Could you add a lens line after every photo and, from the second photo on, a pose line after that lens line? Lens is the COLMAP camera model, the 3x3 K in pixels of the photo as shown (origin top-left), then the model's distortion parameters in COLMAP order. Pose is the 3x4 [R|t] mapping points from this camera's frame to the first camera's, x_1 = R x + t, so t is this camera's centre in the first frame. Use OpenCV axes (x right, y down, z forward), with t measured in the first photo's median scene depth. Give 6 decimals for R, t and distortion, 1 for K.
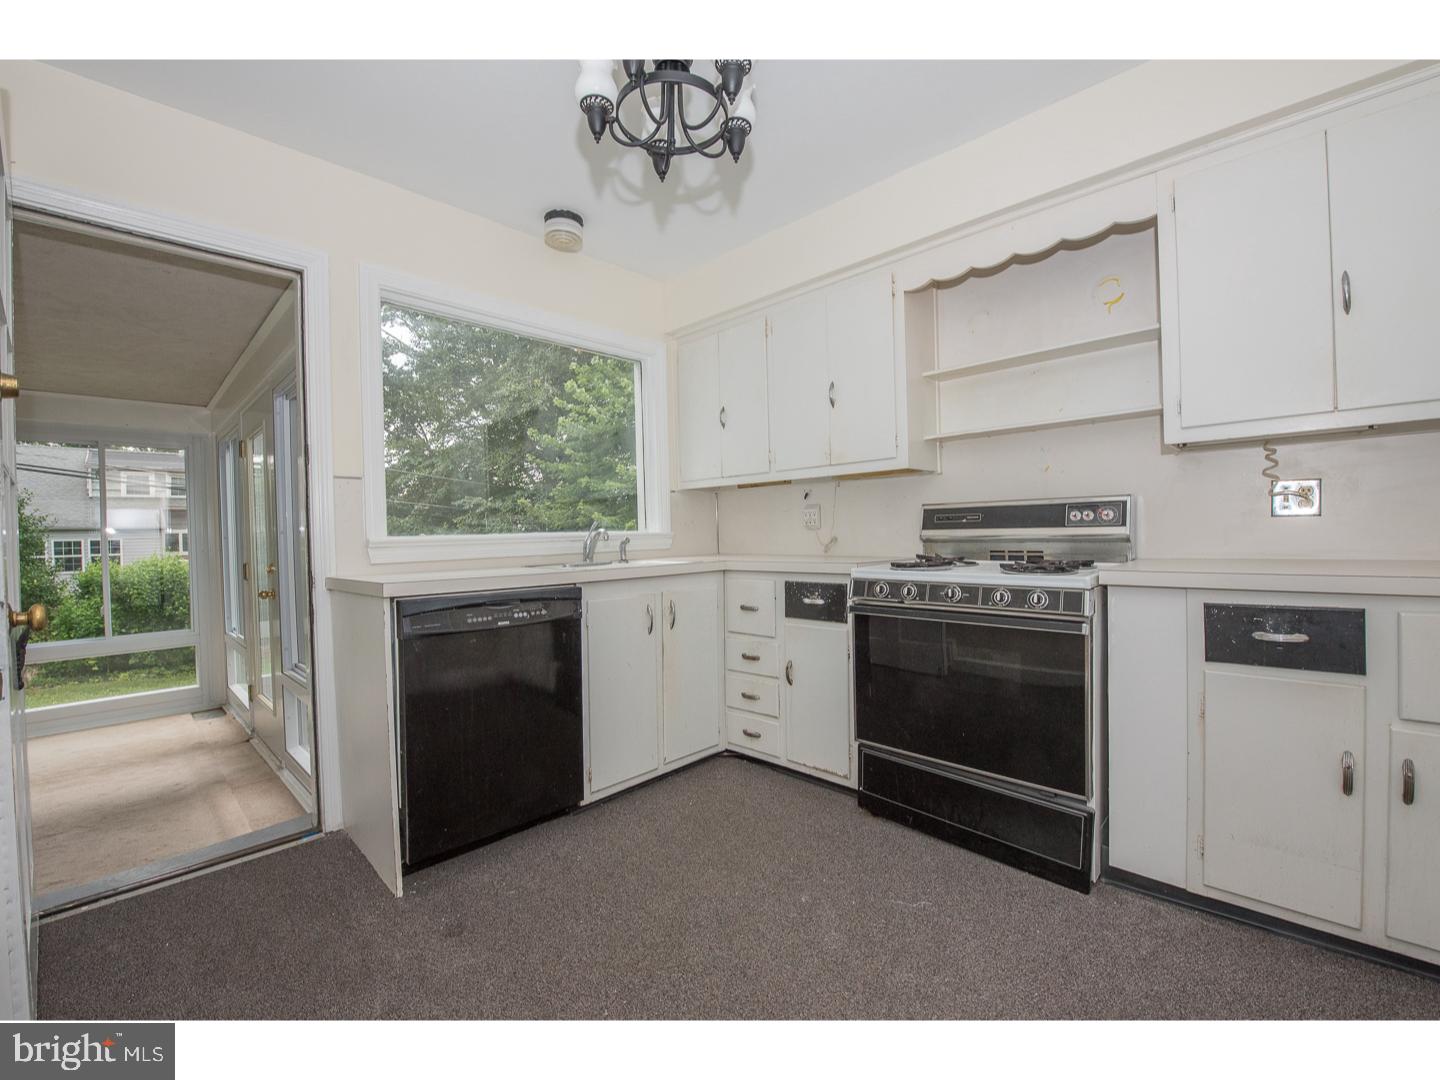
lens RADIAL K [[571.3, 0, 720.0], [0, 571.3, 540.0], [0, 0, 1]] dist [-0.011879, -0.005388]
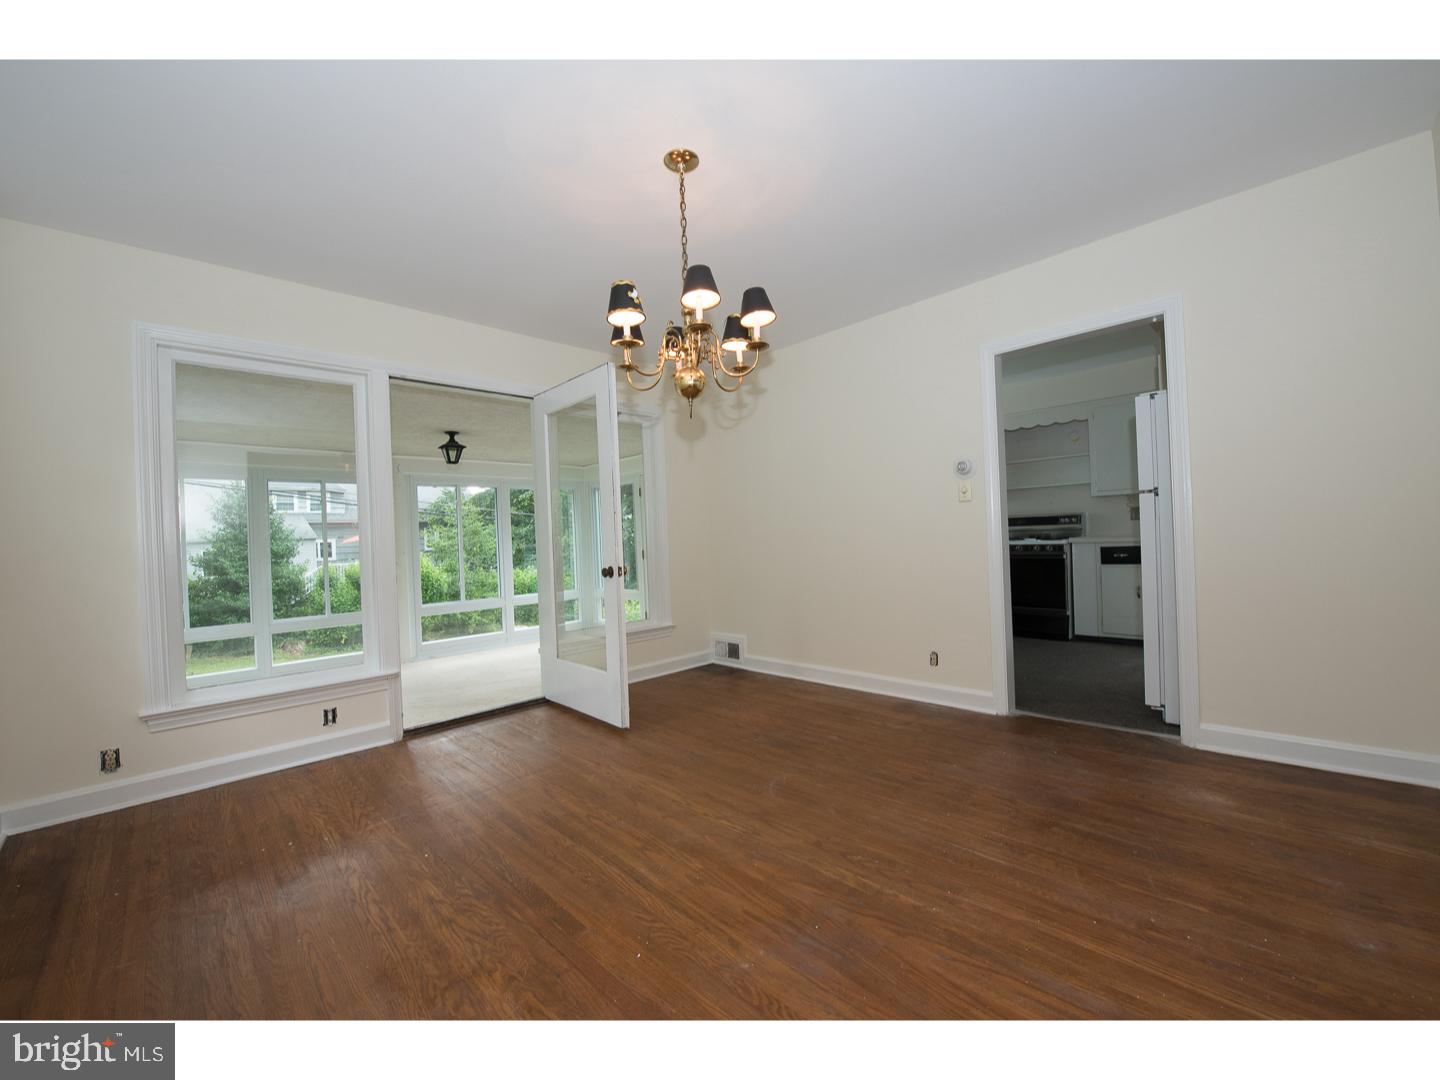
lens RADIAL K [[571.3, 0, 720.0], [0, 571.3, 540.0], [0, 0, 1]] dist [-0.011879, -0.005388]
pose [[0.999593, -0.014064, -0.024831, -1.048617], [0.013797, 0.999846, -0.010858, 0.064000], [0.024980, 0.010511, 0.999633, -1.944582]]
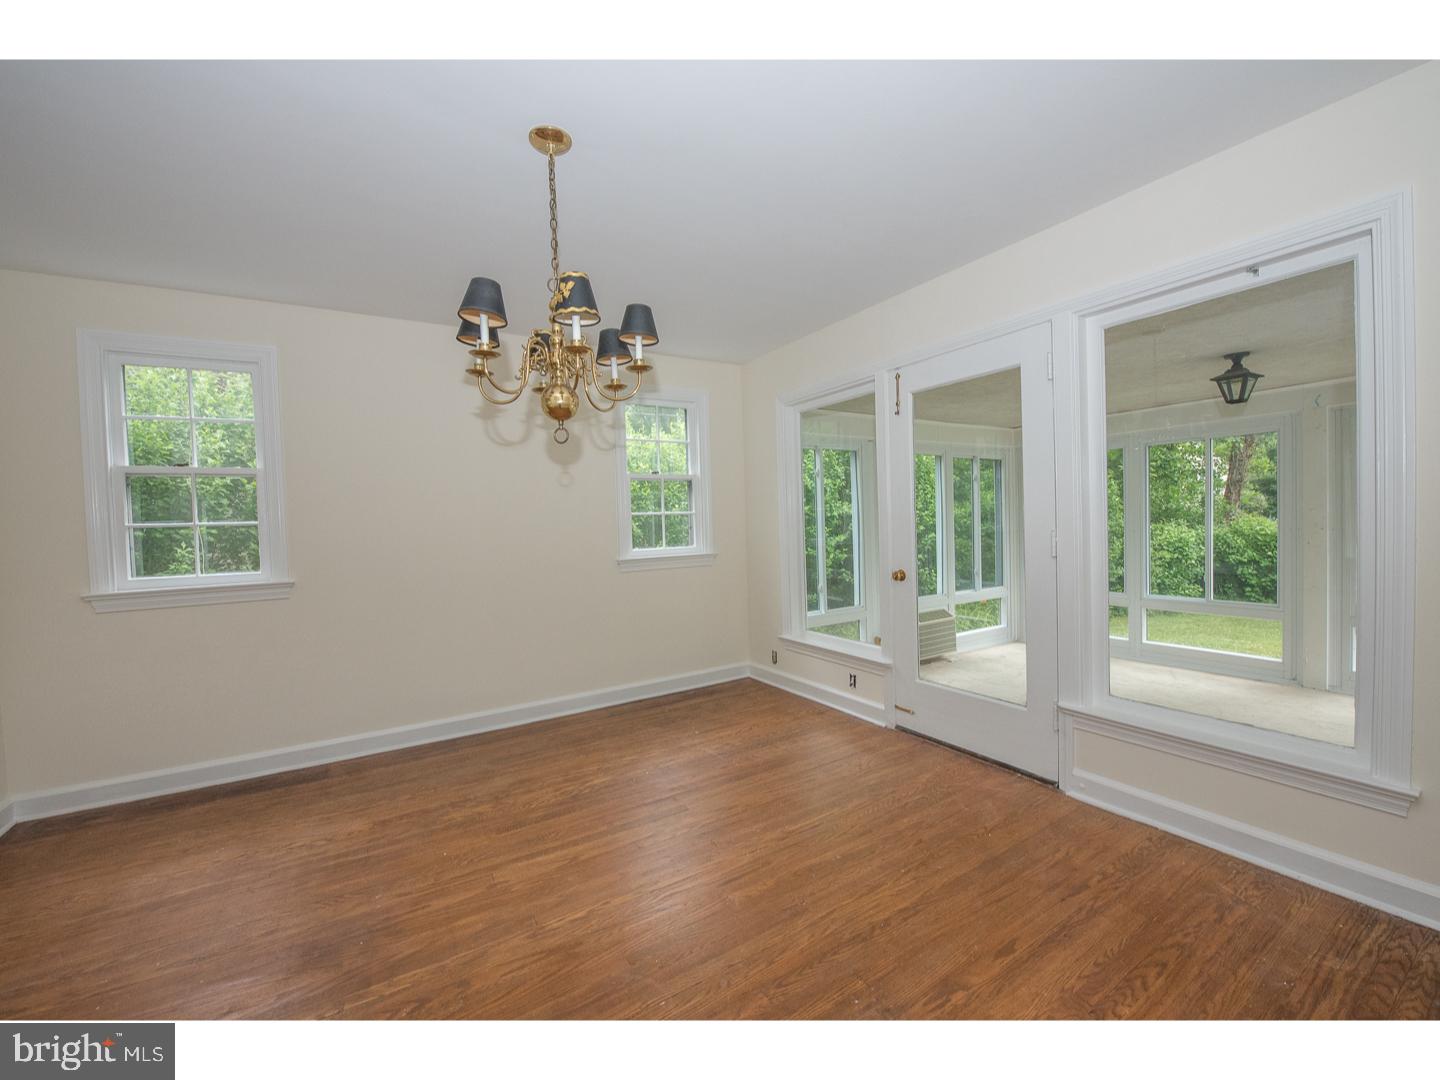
lens RADIAL K [[571.3, 0, 720.0], [0, 571.3, 540.0], [0, 0, 1]] dist [-0.011879, -0.005388]
pose [[-0.247138, 0.064411, -0.966837, -0.228472], [0.026461, 0.997865, 0.059714, -0.077367], [0.968619, -0.010826, -0.248315, -0.293357]]
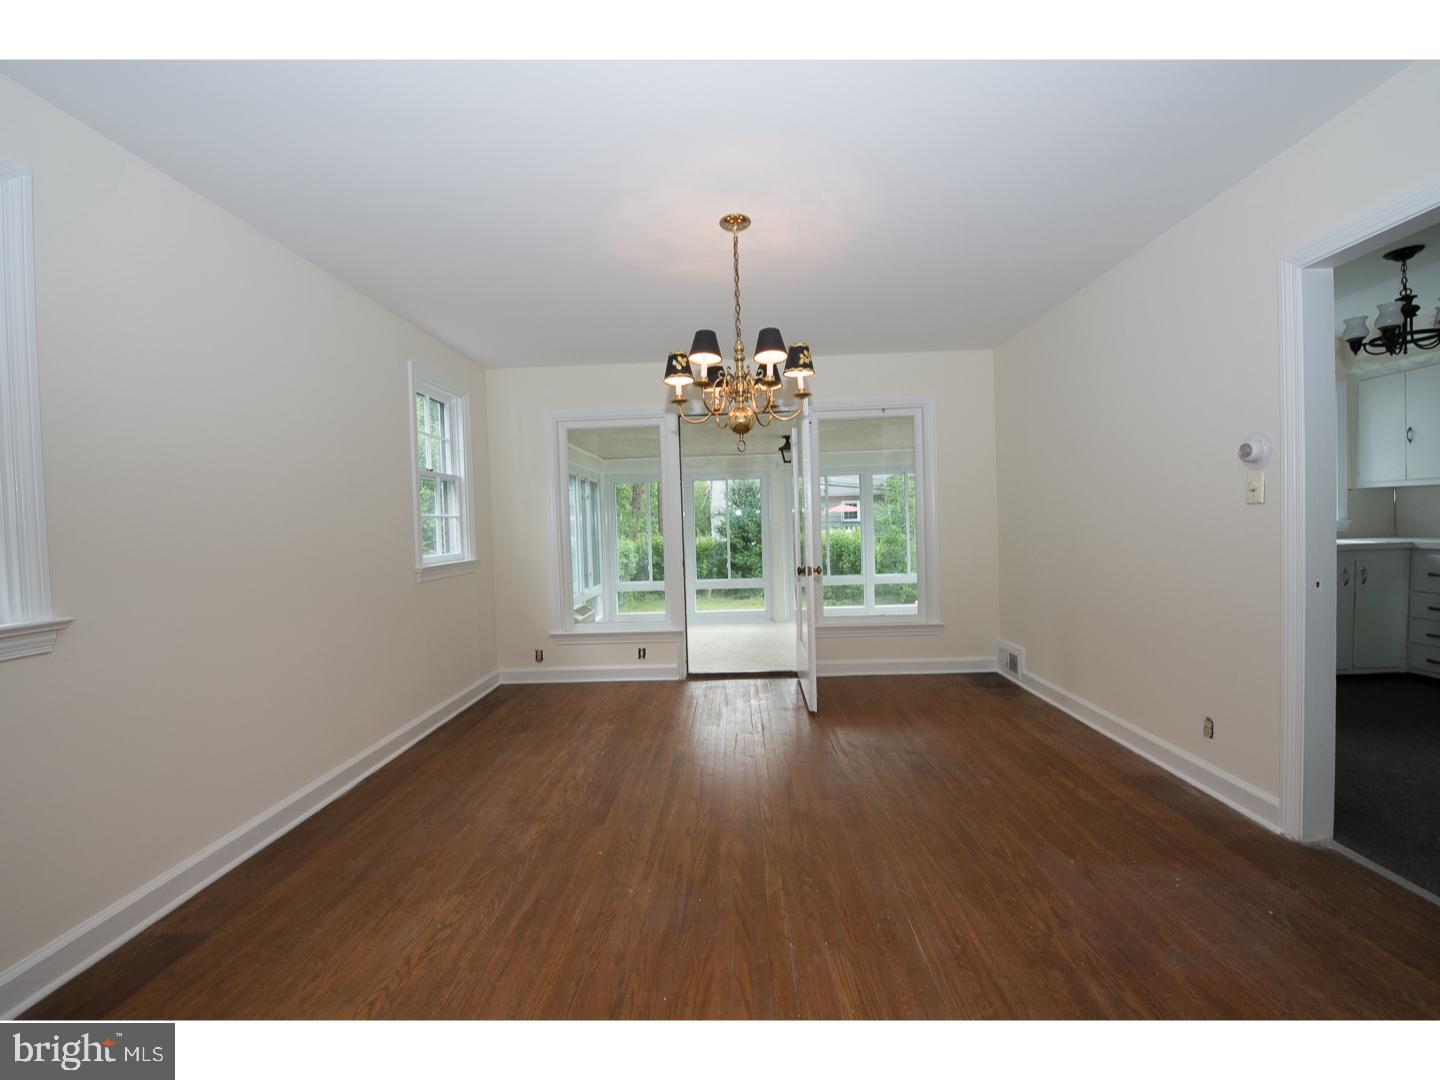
lens RADIAL K [[571.3, 0, 720.0], [0, 571.3, 540.0], [0, 0, 1]] dist [-0.011879, -0.005388]
pose [[0.672984, 0.026024, -0.739199, -0.192145], [0.004226, 0.999229, 0.039026, -0.043269], [0.739645, -0.029388, 0.672355, -1.727535]]
